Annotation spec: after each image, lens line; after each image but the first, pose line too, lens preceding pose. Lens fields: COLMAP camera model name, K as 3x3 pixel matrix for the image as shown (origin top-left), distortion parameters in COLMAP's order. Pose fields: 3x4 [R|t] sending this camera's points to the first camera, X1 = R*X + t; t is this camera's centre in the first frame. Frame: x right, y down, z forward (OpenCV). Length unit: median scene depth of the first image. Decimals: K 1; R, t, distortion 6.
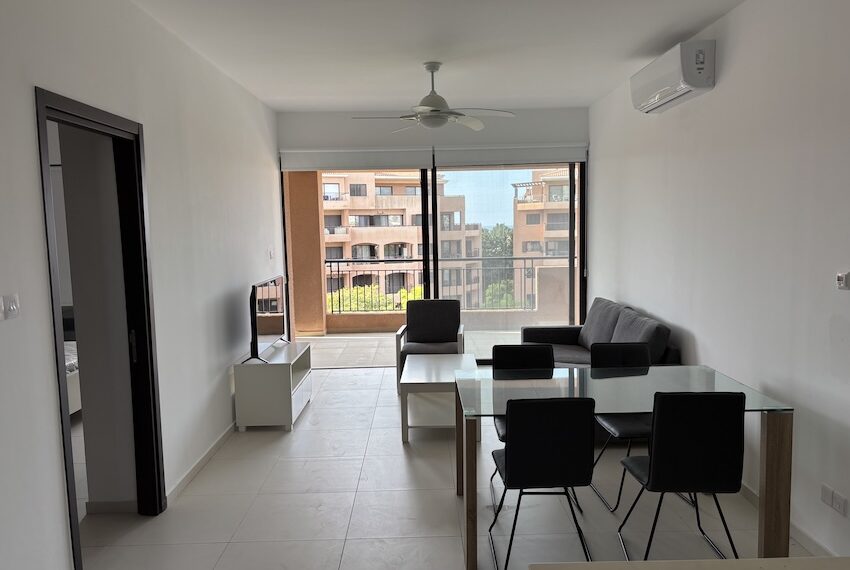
lens RADIAL K [[641.6, 0, 426.6], [0, 641.6, 288.9], [0, 0, 1]] dist [0.070885, -0.099220]
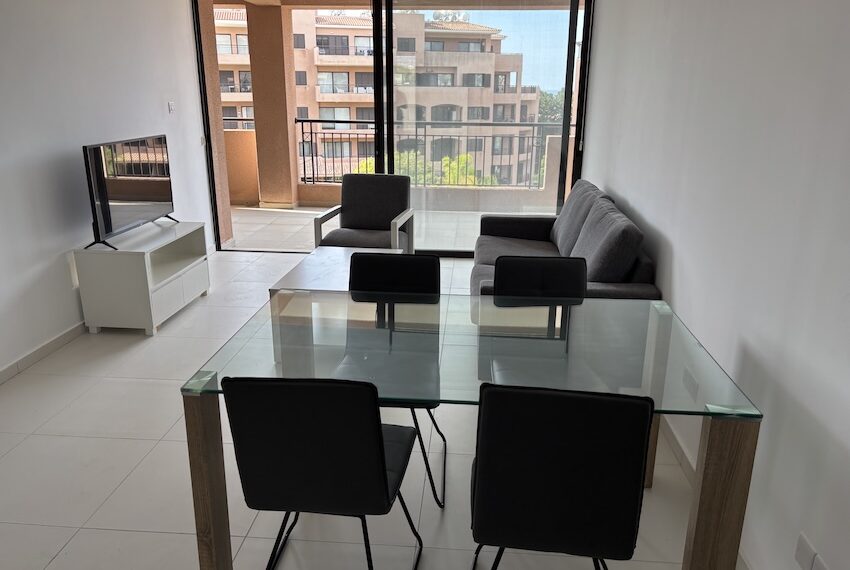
lens RADIAL K [[644.3, 0, 425.0], [0, 644.3, 285.0], [0, 0, 1]] dist [0.043277, -0.001714]
pose [[0.995022, 0.053586, -0.084020, 0.017410], [-0.035959, 0.979386, 0.198770, -0.001142], [0.092939, -0.194760, 0.976438, 0.024771]]
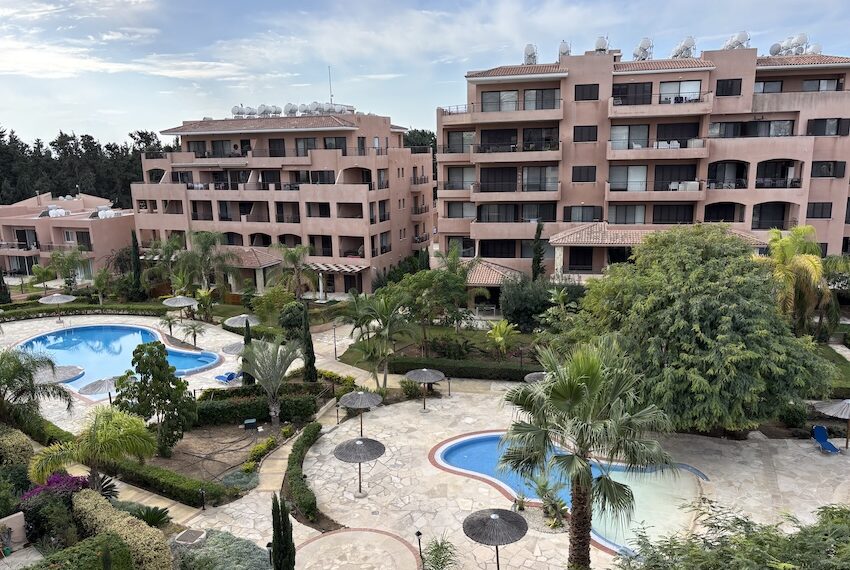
lens RADIAL K [[641.8, 0, 425.0], [0, 641.8, 282.4], [0, 0, 1]] dist [0.060948, -0.073352]
pose [[0.847933, 0.111783, -0.518184, 0.009944], [-0.048412, 0.989758, 0.134292, -0.014409], [0.527888, -0.088784, 0.844660, 0.161224]]
